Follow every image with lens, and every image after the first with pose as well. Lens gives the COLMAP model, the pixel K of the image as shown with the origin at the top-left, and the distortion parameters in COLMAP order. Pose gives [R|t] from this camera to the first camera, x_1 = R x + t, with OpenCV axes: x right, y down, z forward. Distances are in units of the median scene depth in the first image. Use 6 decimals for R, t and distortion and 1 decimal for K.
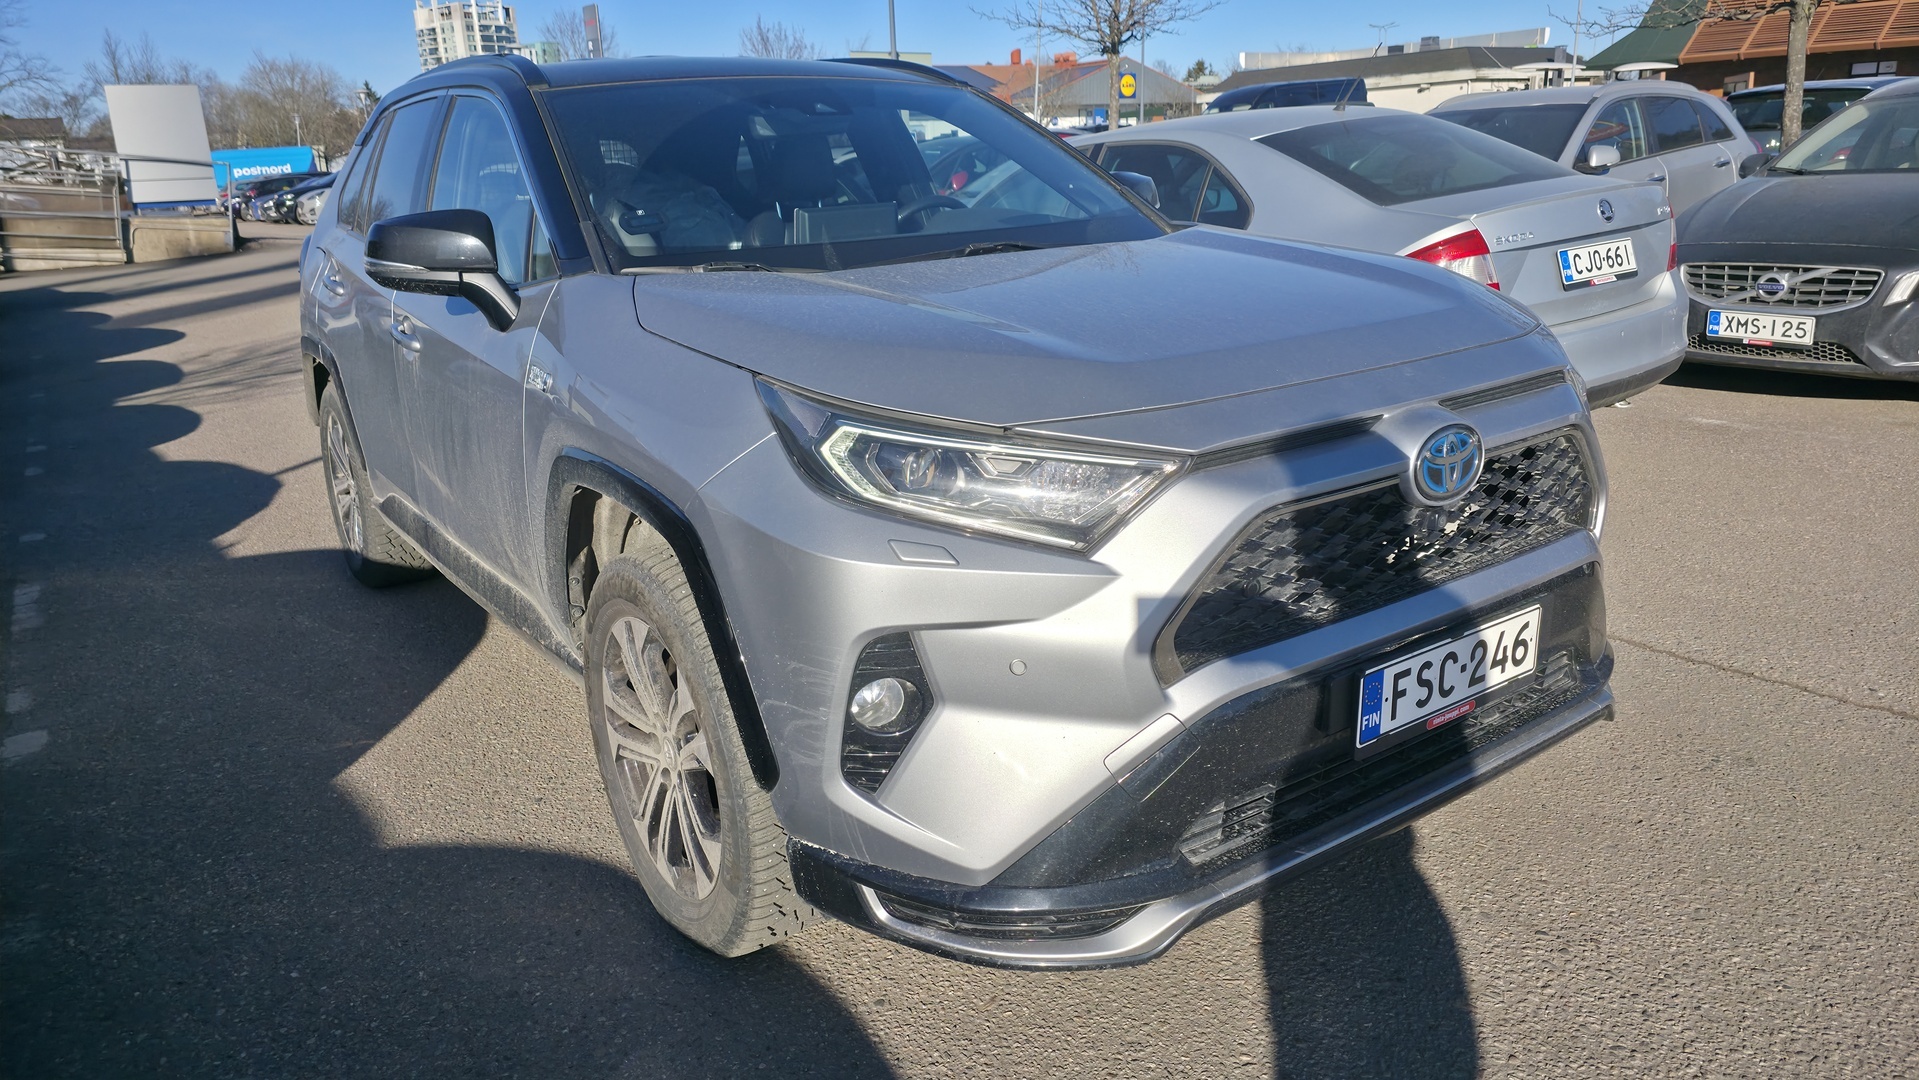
lens RADIAL K [[1279.8, 0, 965.5], [0, 1279.8, 538.5], [0, 0, 1]] dist [0.036047, -0.023907]
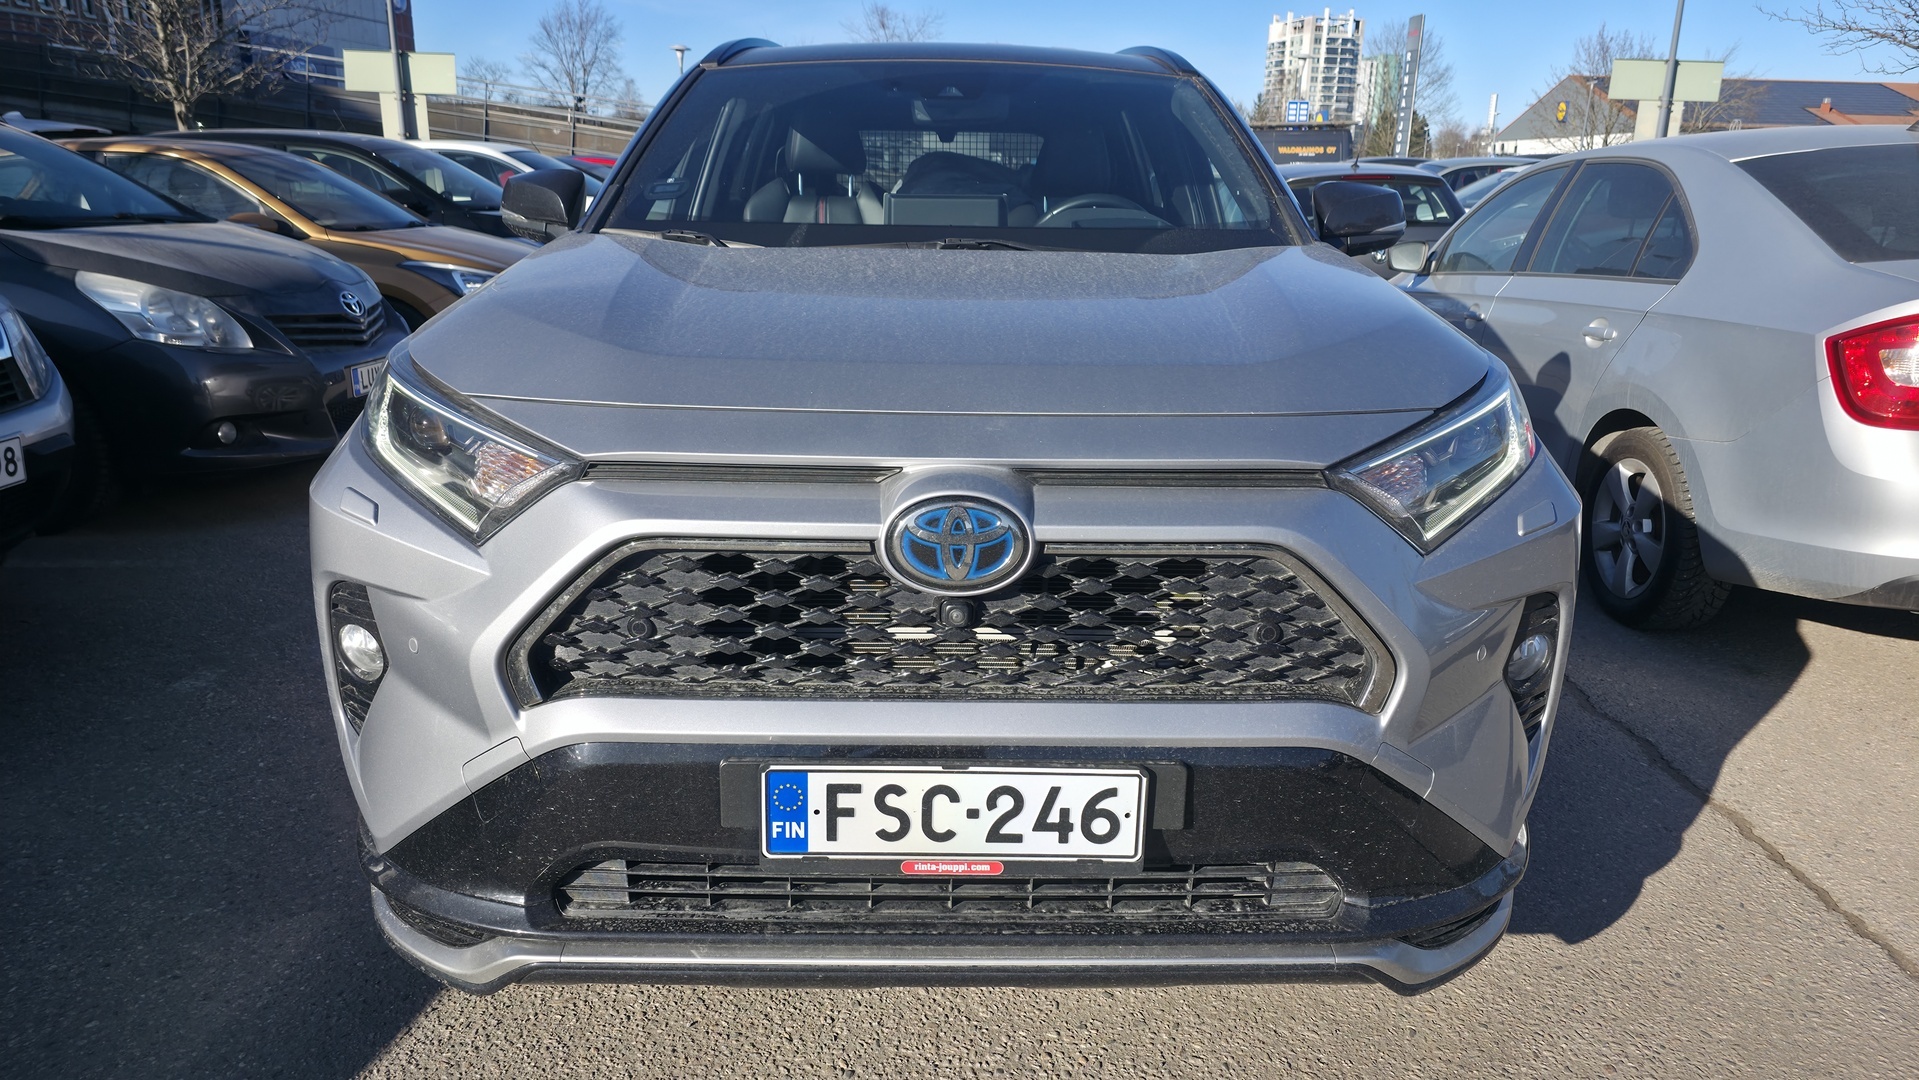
lens RADIAL K [[1279.8, 0, 961.2], [0, 1279.8, 539.9], [0, 0, 1]] dist [0.036047, -0.023907]
pose [[0.822679, 0.207972, -0.529100, 0.297474], [-0.211975, 0.975785, 0.053956, -0.039241], [0.527509, 0.067767, 0.846842, 0.131865]]
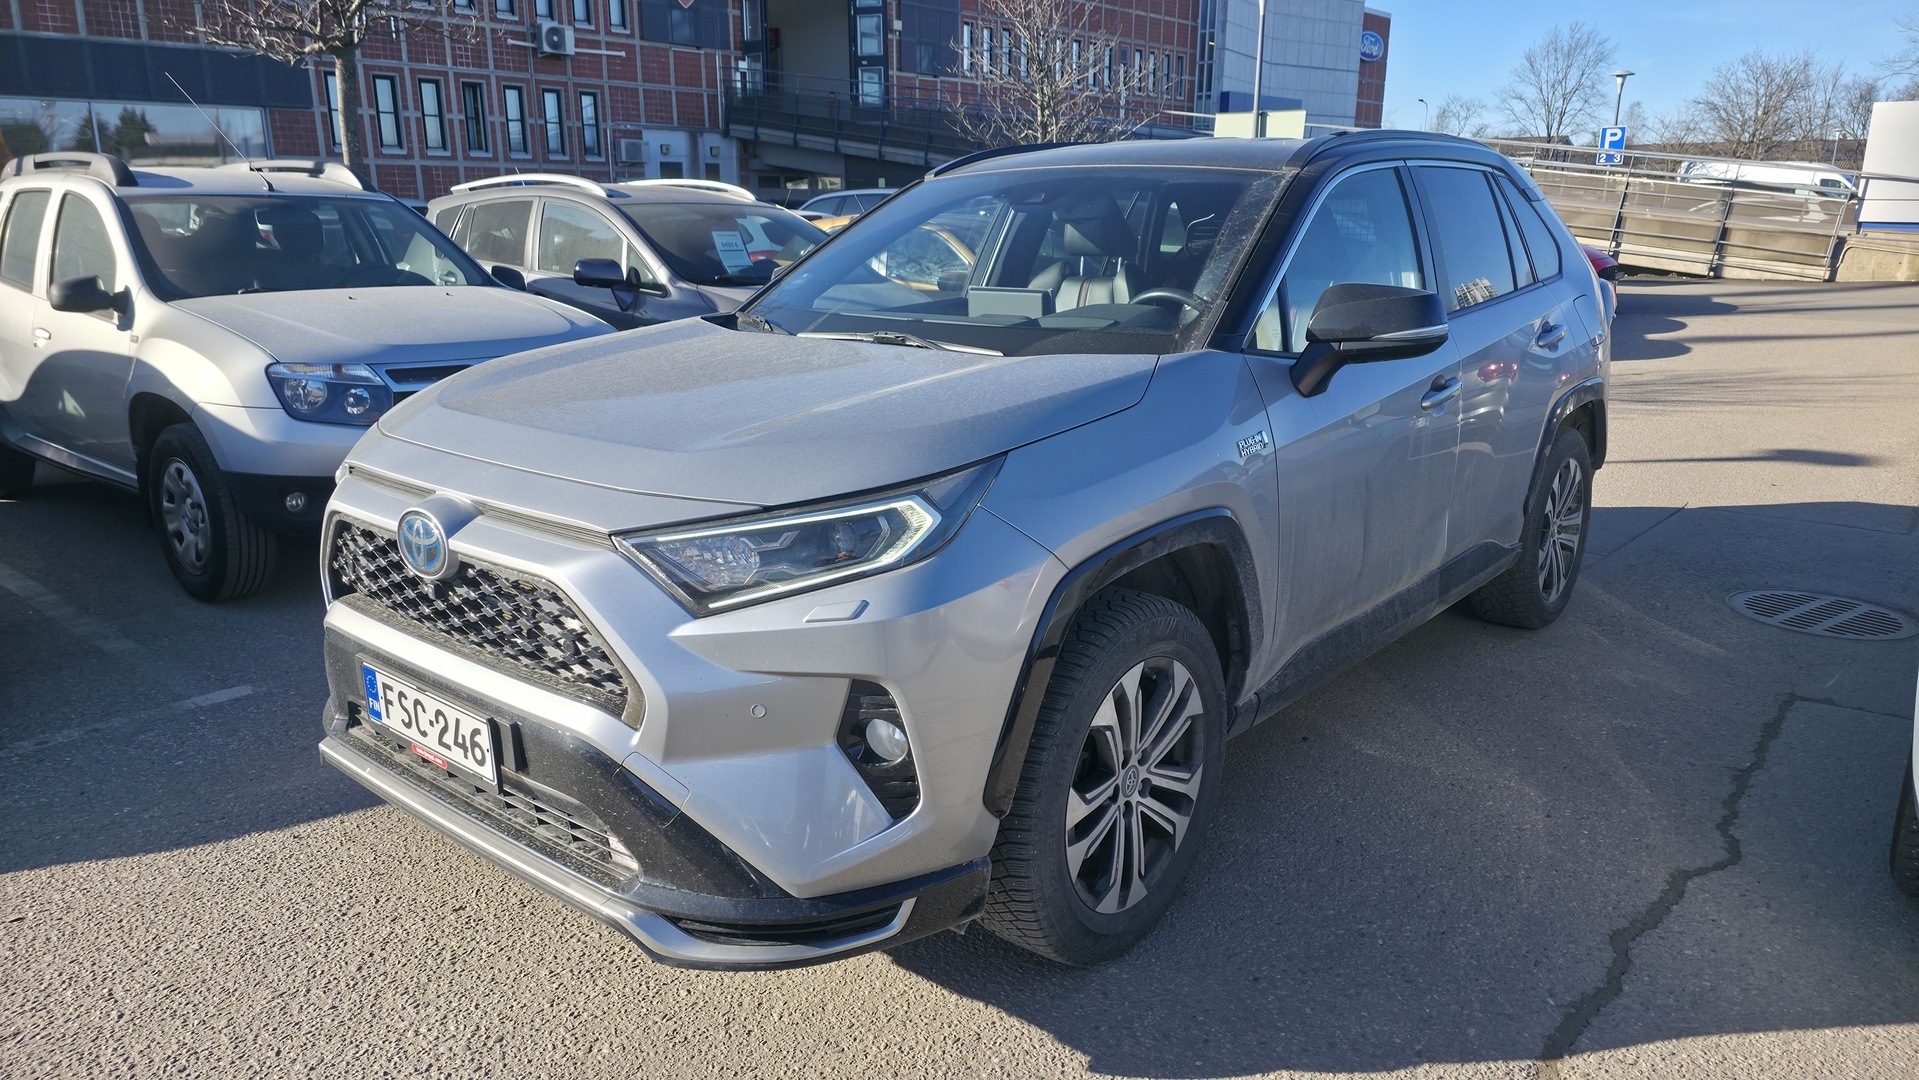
lens RADIAL K [[1279.8, 0, 958.4], [0, 1279.8, 552.8], [0, 0, 1]] dist [0.036047, -0.023907]
pose [[0.242518, 0.297838, -0.923297, 0.608653], [-0.288185, 0.930866, 0.224584, -0.176284], [0.926356, 0.211614, 0.311584, 0.412925]]
